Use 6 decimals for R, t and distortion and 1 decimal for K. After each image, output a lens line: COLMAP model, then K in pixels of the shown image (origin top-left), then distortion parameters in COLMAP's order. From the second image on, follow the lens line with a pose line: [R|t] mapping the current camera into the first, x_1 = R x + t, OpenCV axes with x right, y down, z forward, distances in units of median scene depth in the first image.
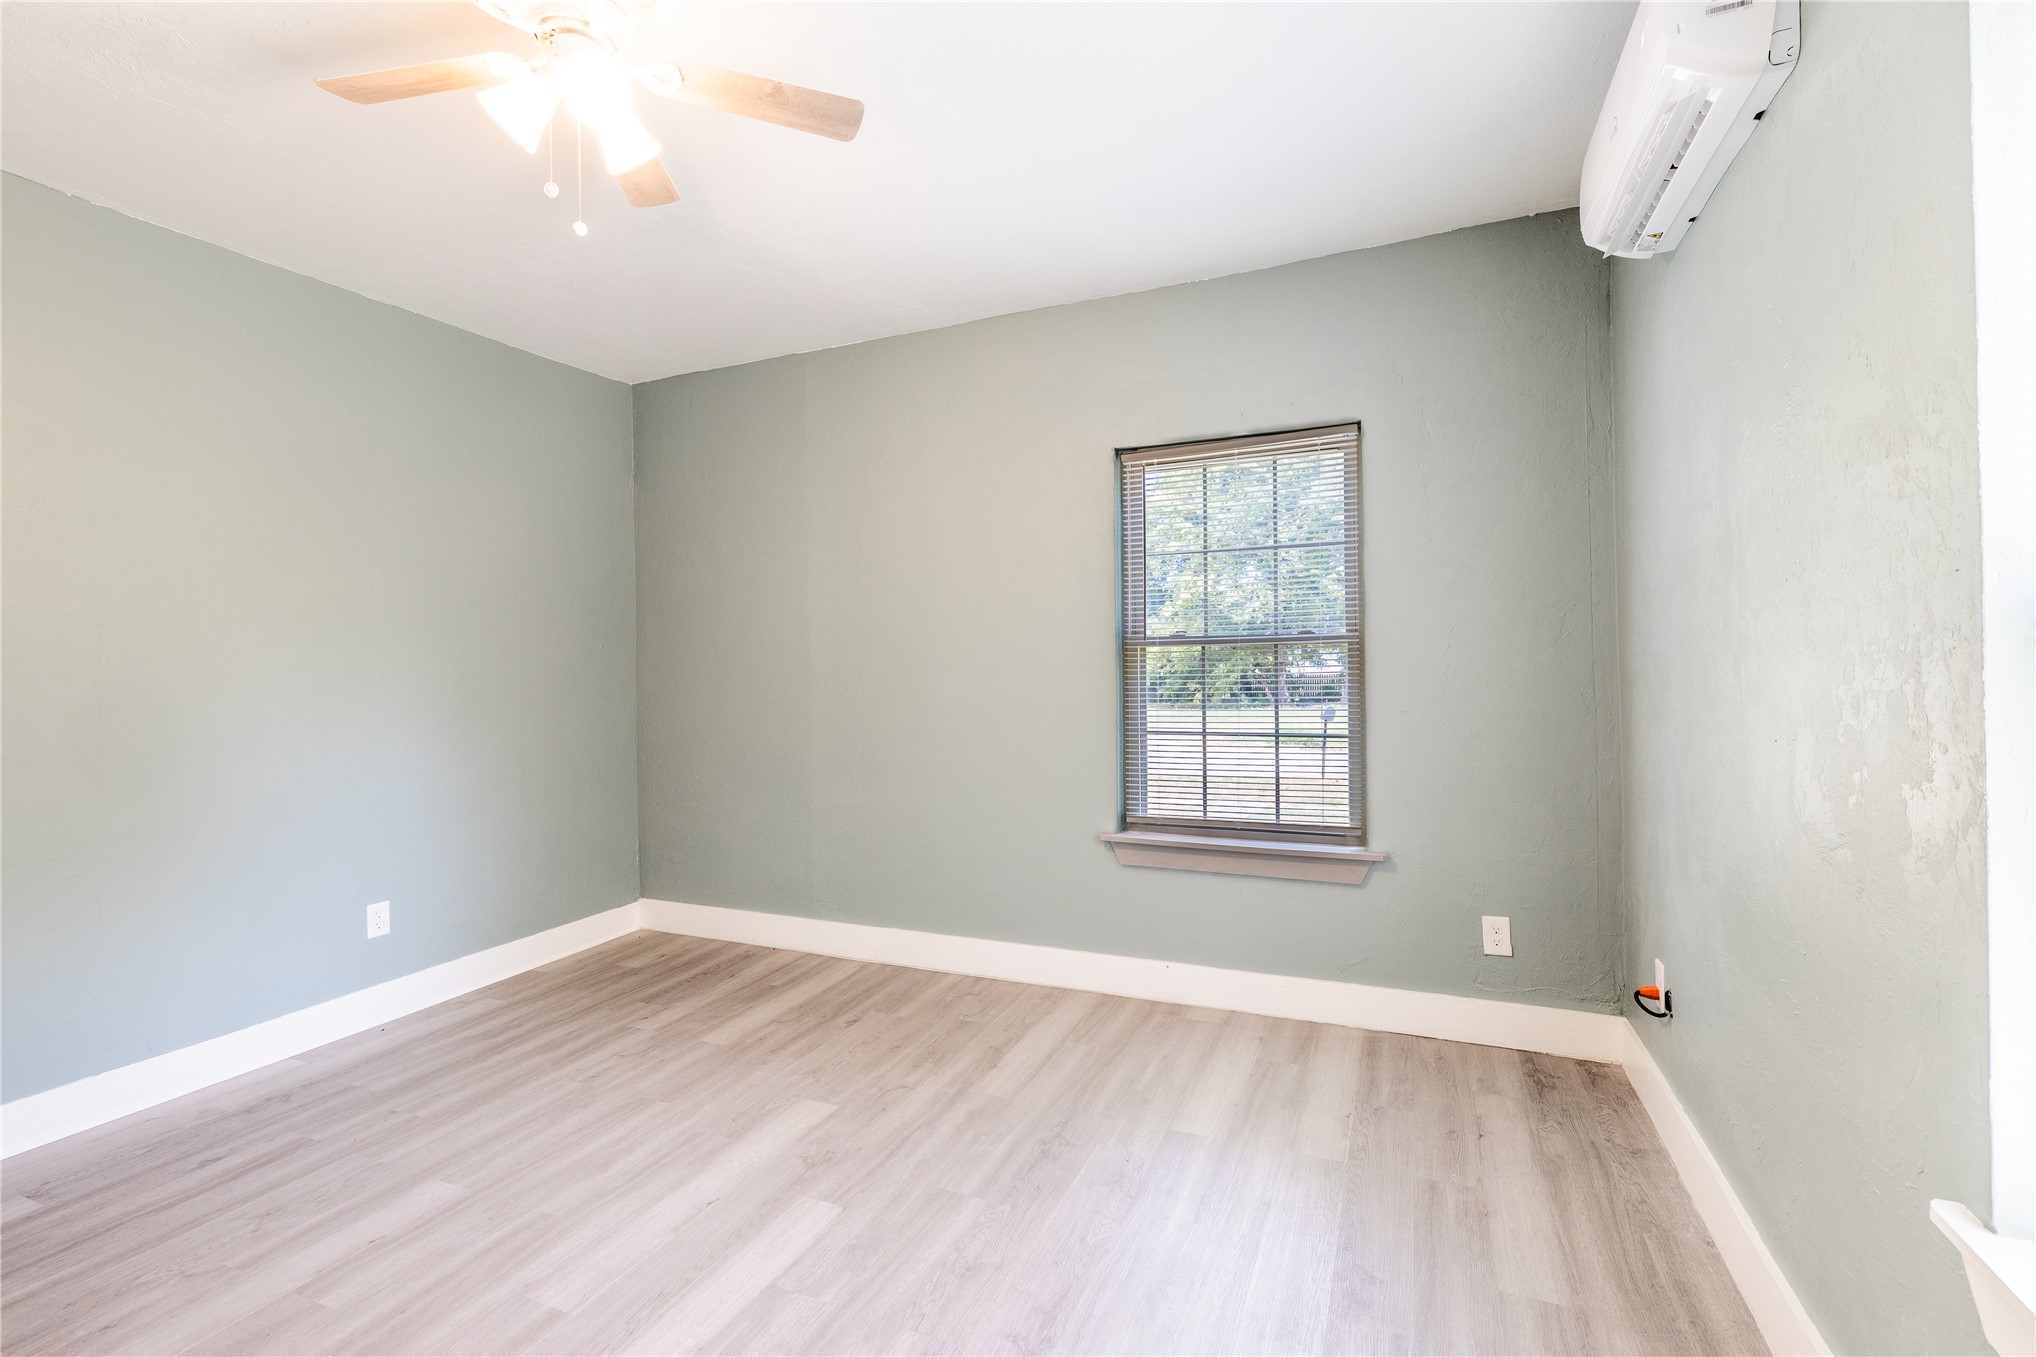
lens RADIAL K [[931.9, 0, 1018.0], [0, 931.9, 678.5], [0, 0, 1]] dist [0.000703, 0.000306]
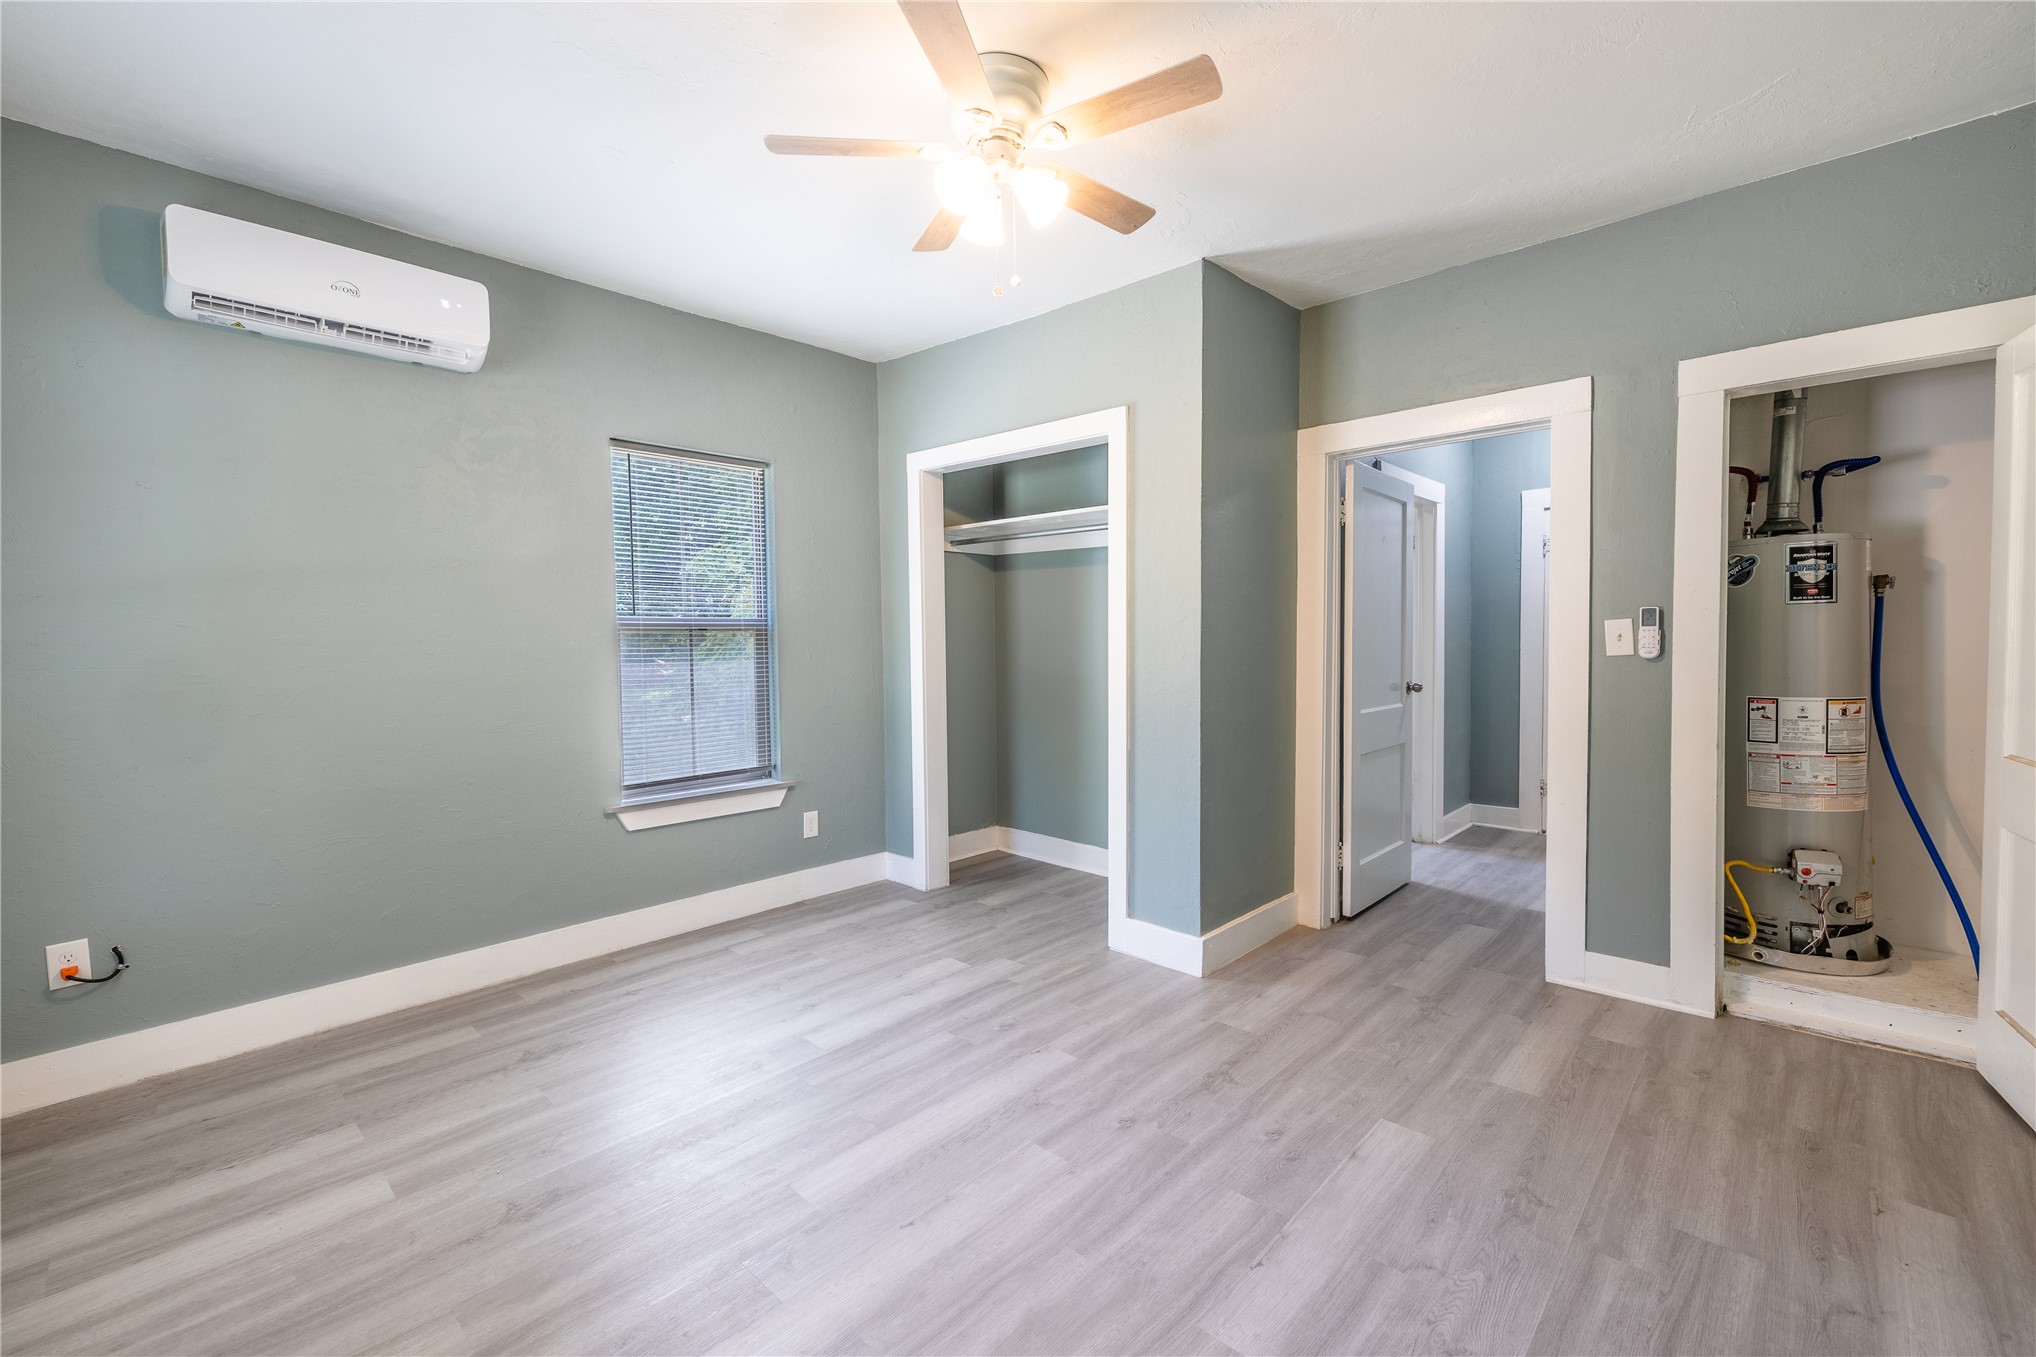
lens RADIAL K [[873.6, 0, 1012.9], [0, 873.6, 670.1], [0, 0, 1]] dist [0.001047, 0.000561]
pose [[-0.944136, 0.015251, 0.329202, -0.562130], [0.030390, 0.998701, 0.040892, -0.006861], [-0.328151, 0.048612, -0.943374, 1.374919]]
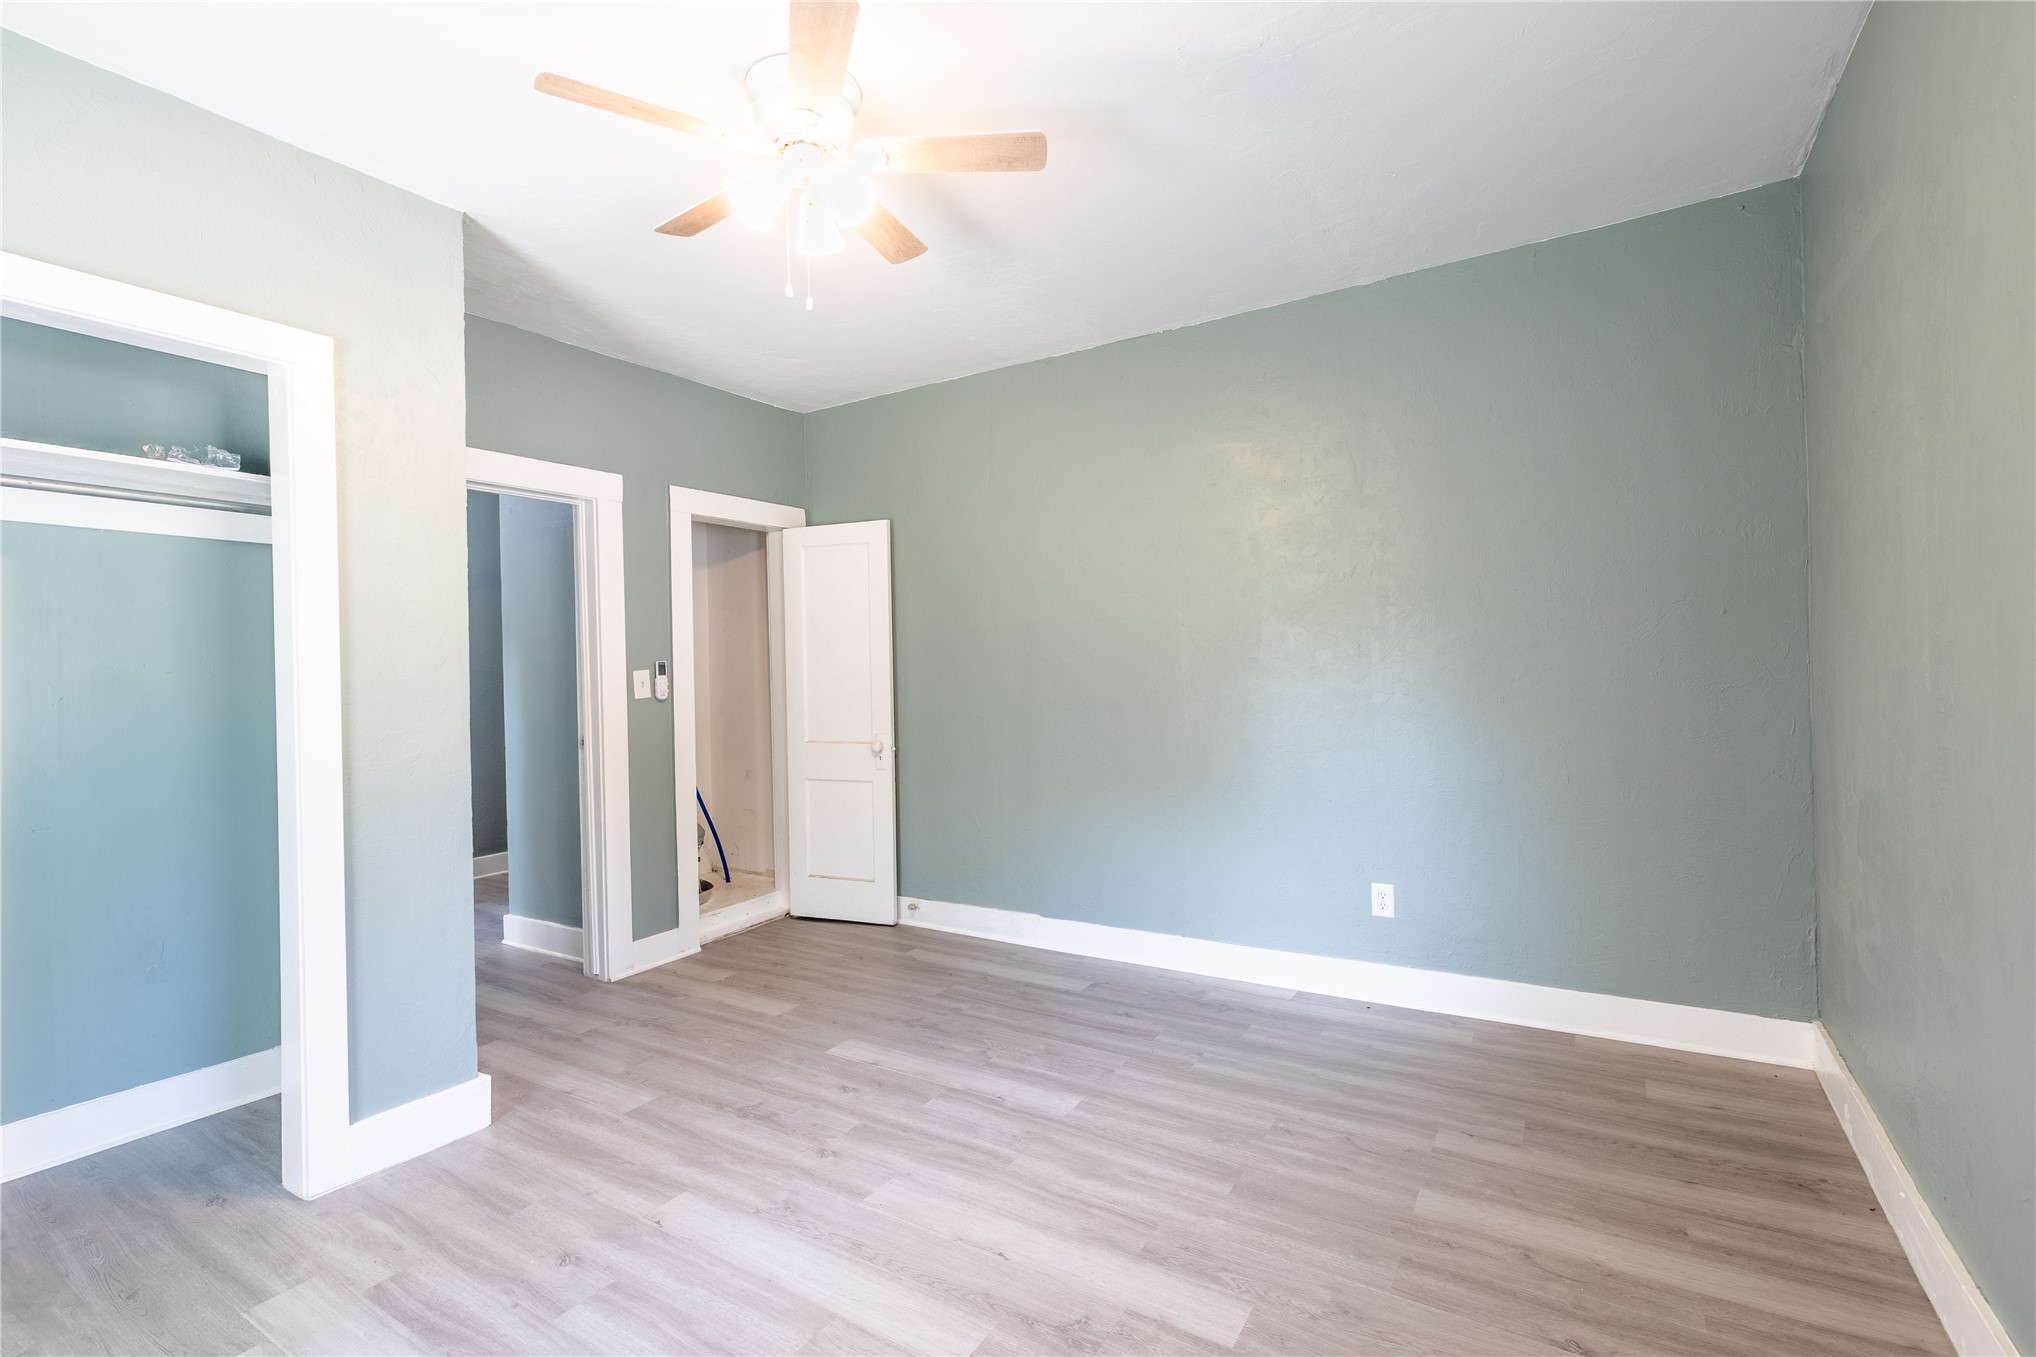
lens RADIAL K [[873.6, 0, 1012.9], [0, 873.6, 670.1], [0, 0, 1]] dist [0.001047, 0.000561]
pose [[-0.145199, 0.020092, -0.989198, 0.415862], [0.014485, 0.999730, 0.018180, -0.033443], [0.989296, -0.011689, -0.145451, 0.904179]]
